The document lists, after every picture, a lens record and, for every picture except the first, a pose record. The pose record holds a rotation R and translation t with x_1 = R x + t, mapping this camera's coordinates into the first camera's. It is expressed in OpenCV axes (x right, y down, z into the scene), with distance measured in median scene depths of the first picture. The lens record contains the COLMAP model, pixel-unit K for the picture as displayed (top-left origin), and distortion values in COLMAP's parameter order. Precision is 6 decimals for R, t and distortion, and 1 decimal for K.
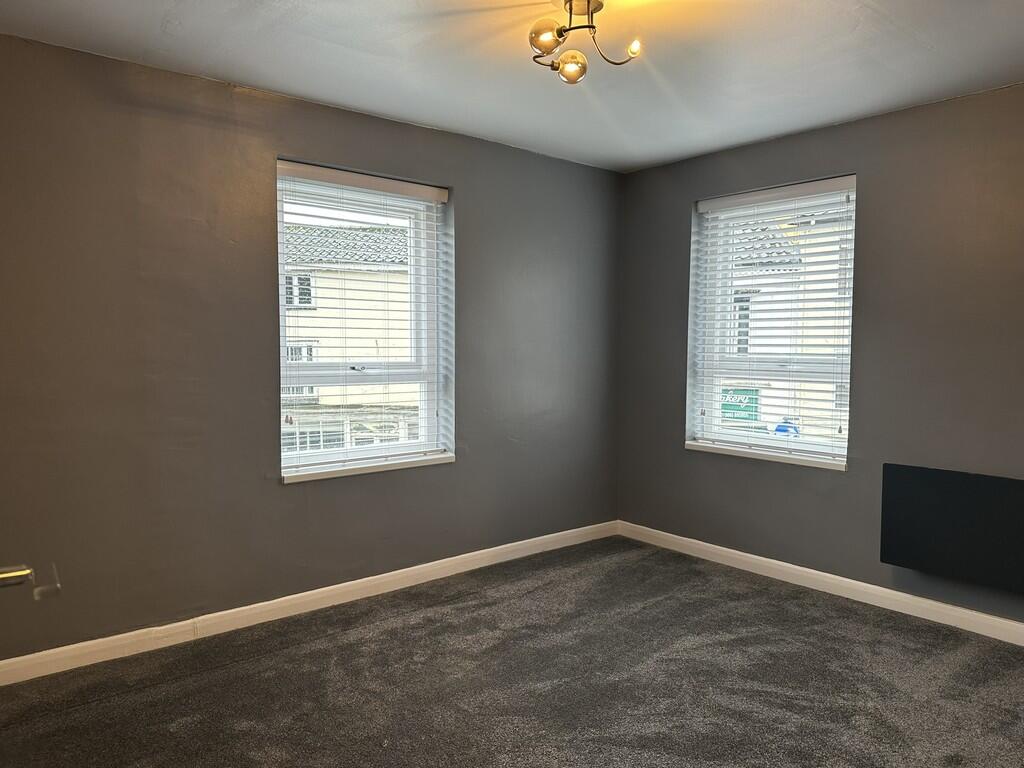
lens RADIAL K [[717.7, 0, 512.0], [0, 717.7, 384.0], [0, 0, 1]] dist [0.008290, 0.002861]
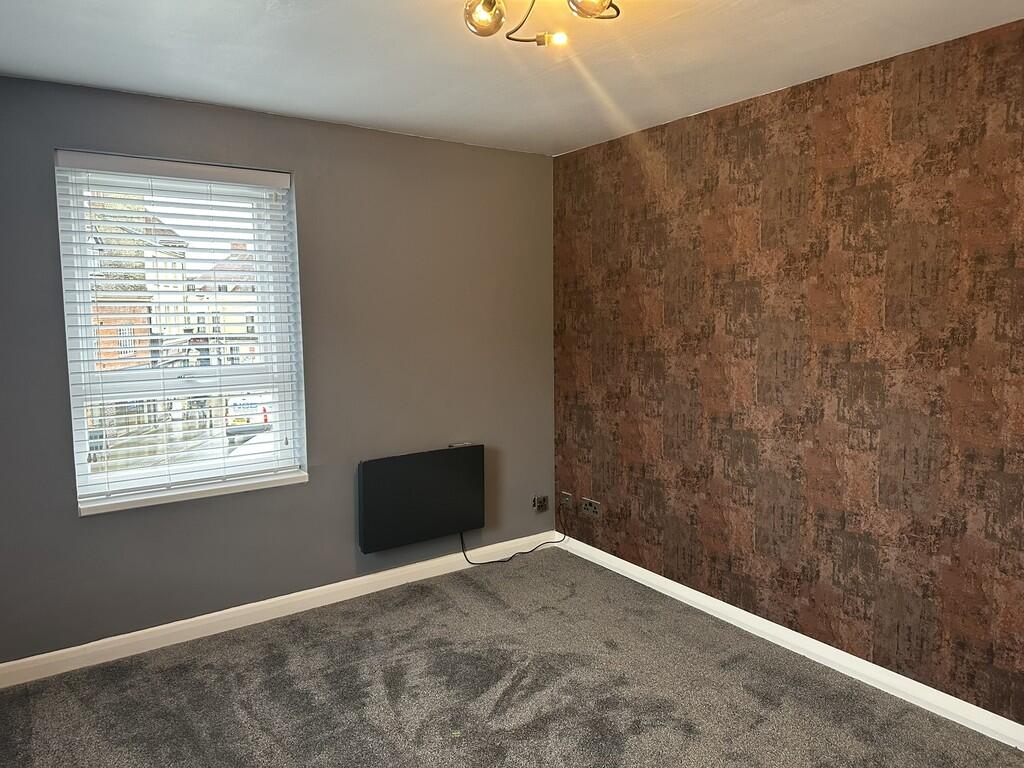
lens RADIAL K [[712.7, 0, 513.5], [0, 712.7, 379.2], [0, 0, 1]] dist [0.057313, -0.083425]
pose [[0.087858, -0.105480, 0.990533, -0.490351], [0.067330, 0.992733, 0.099742, -0.101472], [-0.993855, 0.057929, 0.094321, 0.665611]]
